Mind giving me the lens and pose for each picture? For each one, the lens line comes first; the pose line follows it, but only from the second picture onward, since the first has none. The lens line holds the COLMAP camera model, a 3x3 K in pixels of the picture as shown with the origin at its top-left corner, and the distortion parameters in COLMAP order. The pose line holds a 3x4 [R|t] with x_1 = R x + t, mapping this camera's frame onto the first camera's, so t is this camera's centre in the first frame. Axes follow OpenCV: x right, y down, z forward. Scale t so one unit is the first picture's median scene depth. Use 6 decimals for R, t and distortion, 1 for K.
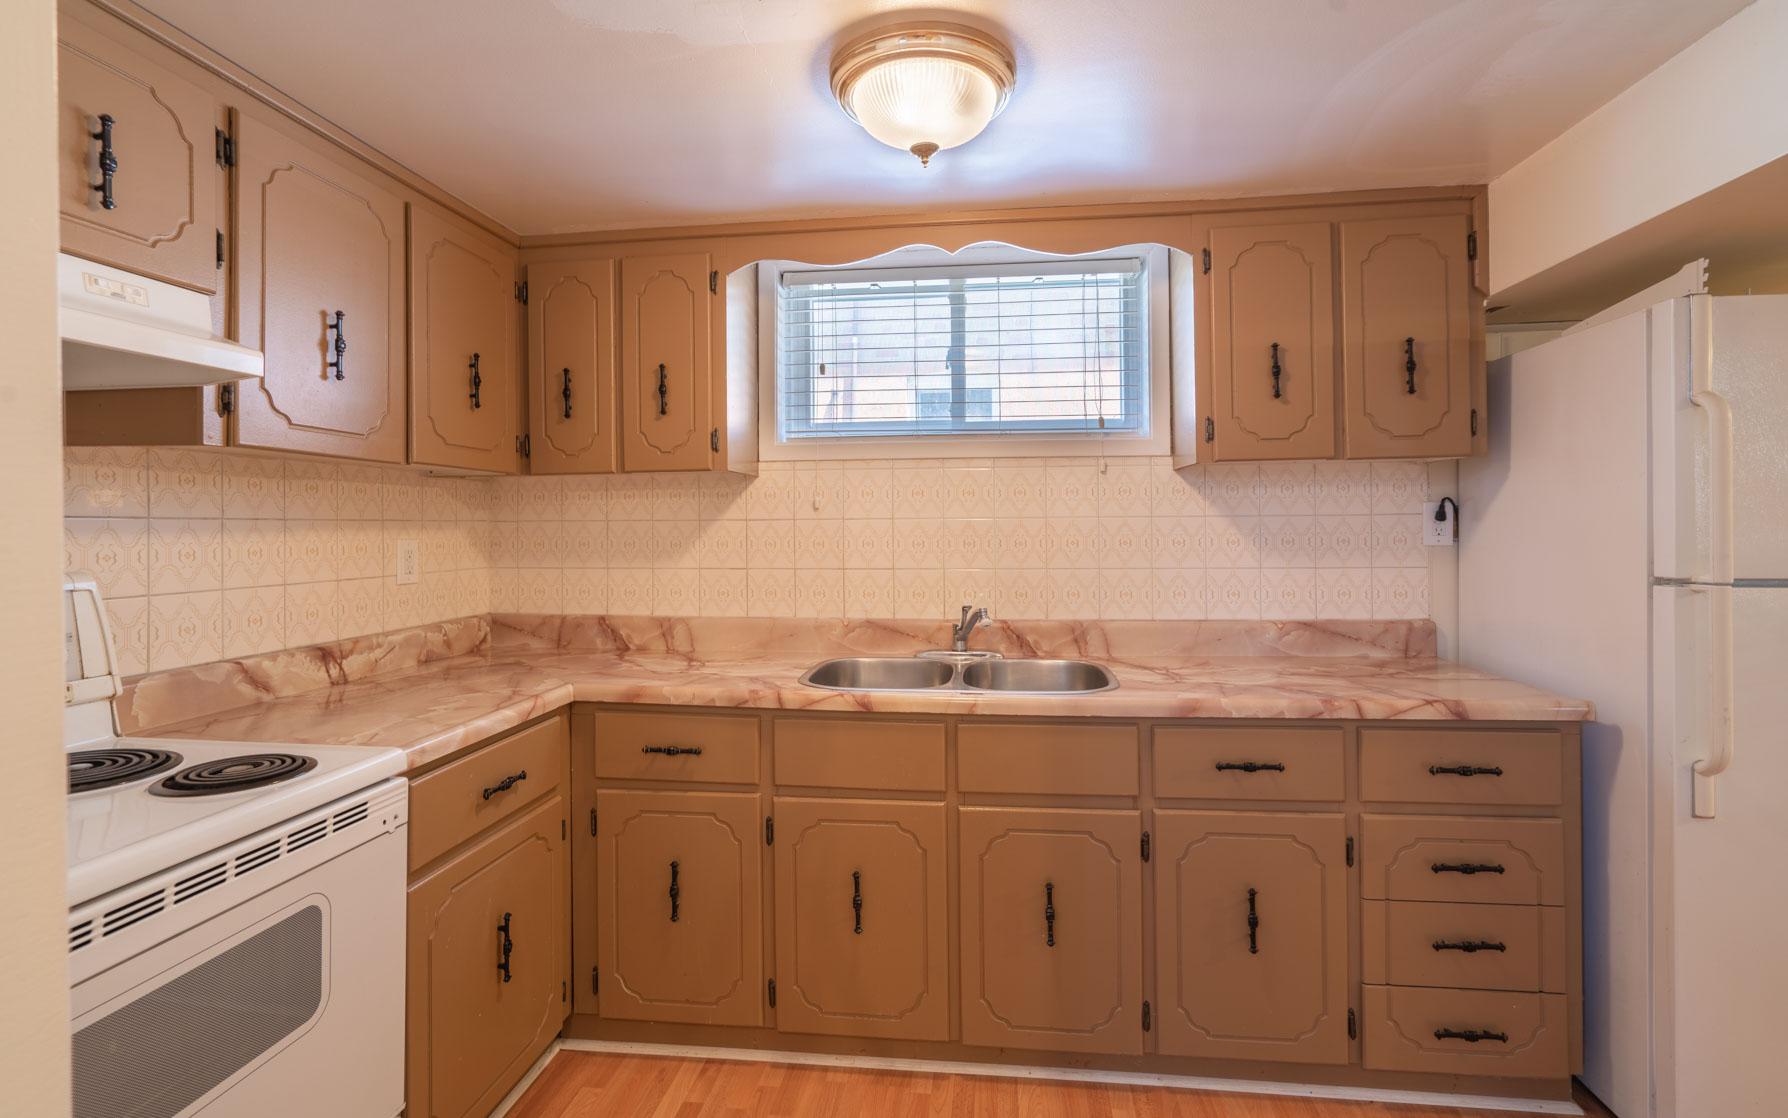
lens RADIAL K [[821.2, 0, 895.7], [0, 821.2, 527.9], [0, 0, 1]] dist [-0.002961, -0.000012]
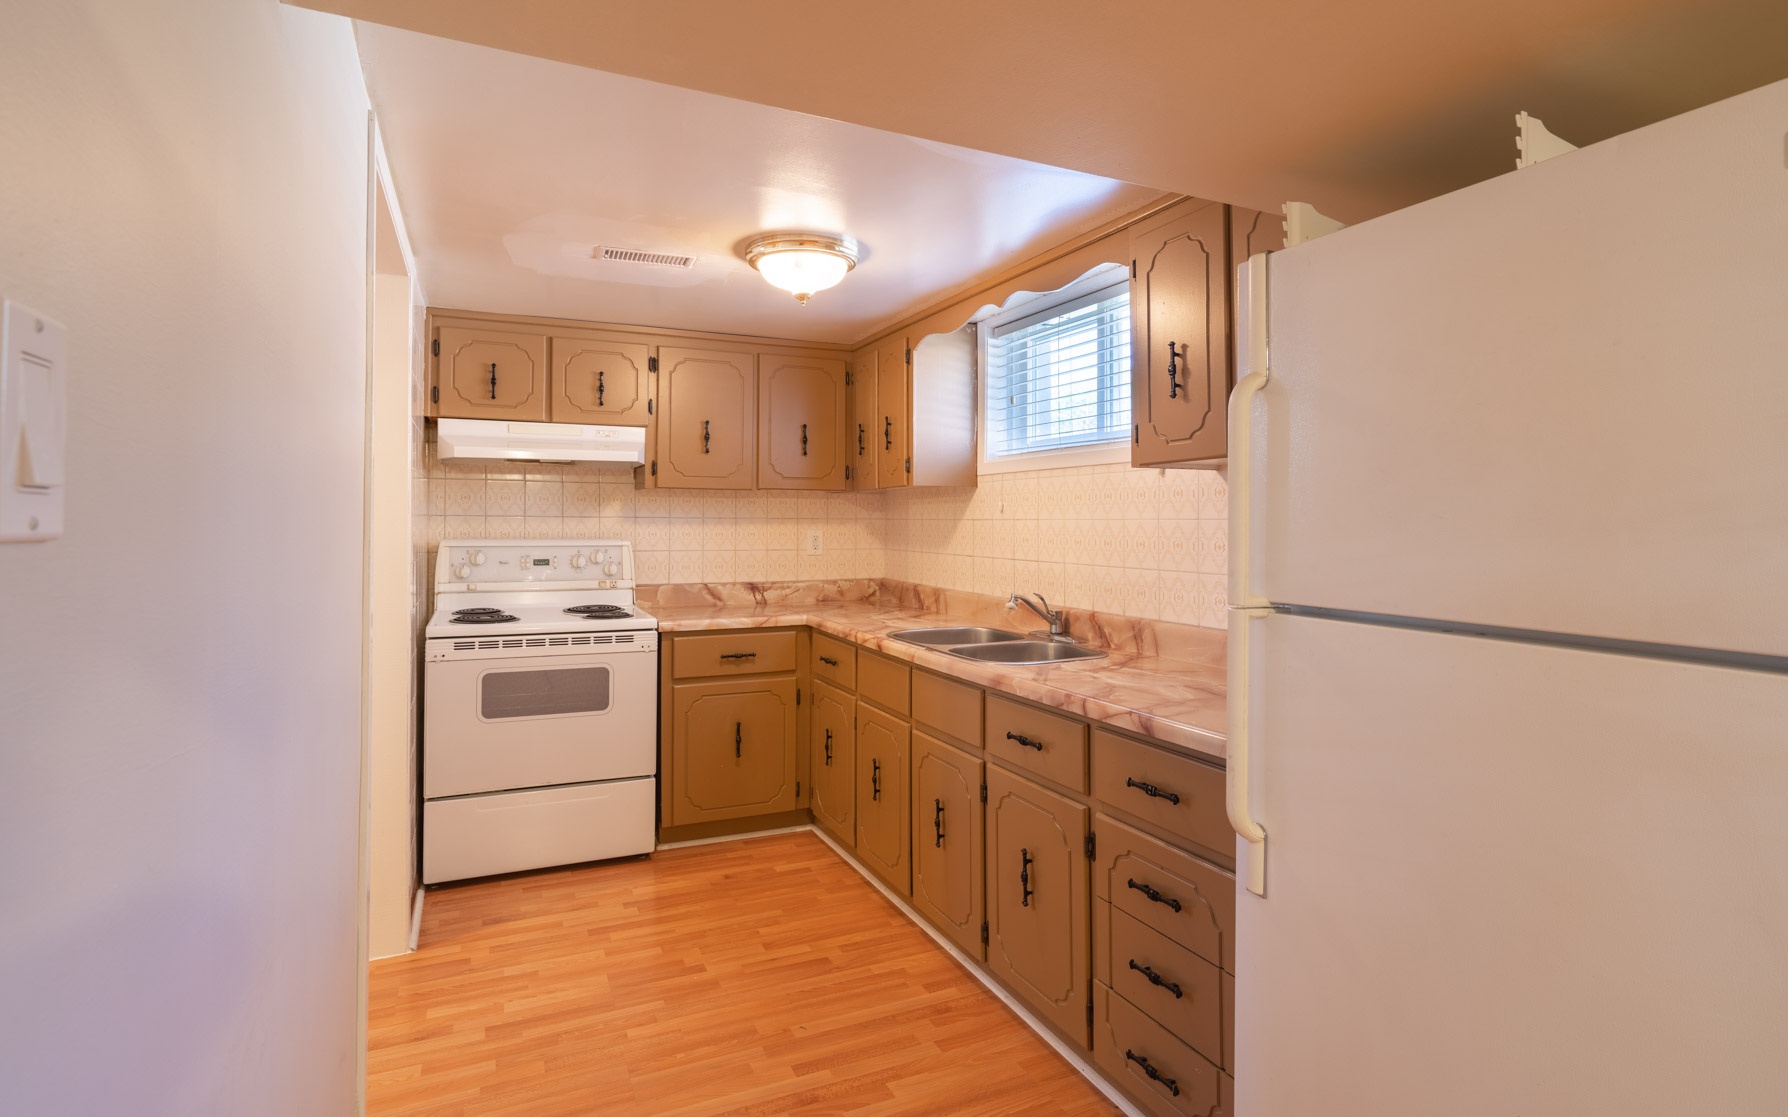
lens RADIAL K [[846.3, 0, 845.9], [0, 846.3, 521.4], [0, 0, 1]] dist [0.003865, 0.000980]
pose [[0.510365, 0.008912, -0.859912, 1.131085], [-0.009636, 0.999943, 0.004645, -0.014341], [0.859904, 0.005916, 0.510422, 0.158072]]
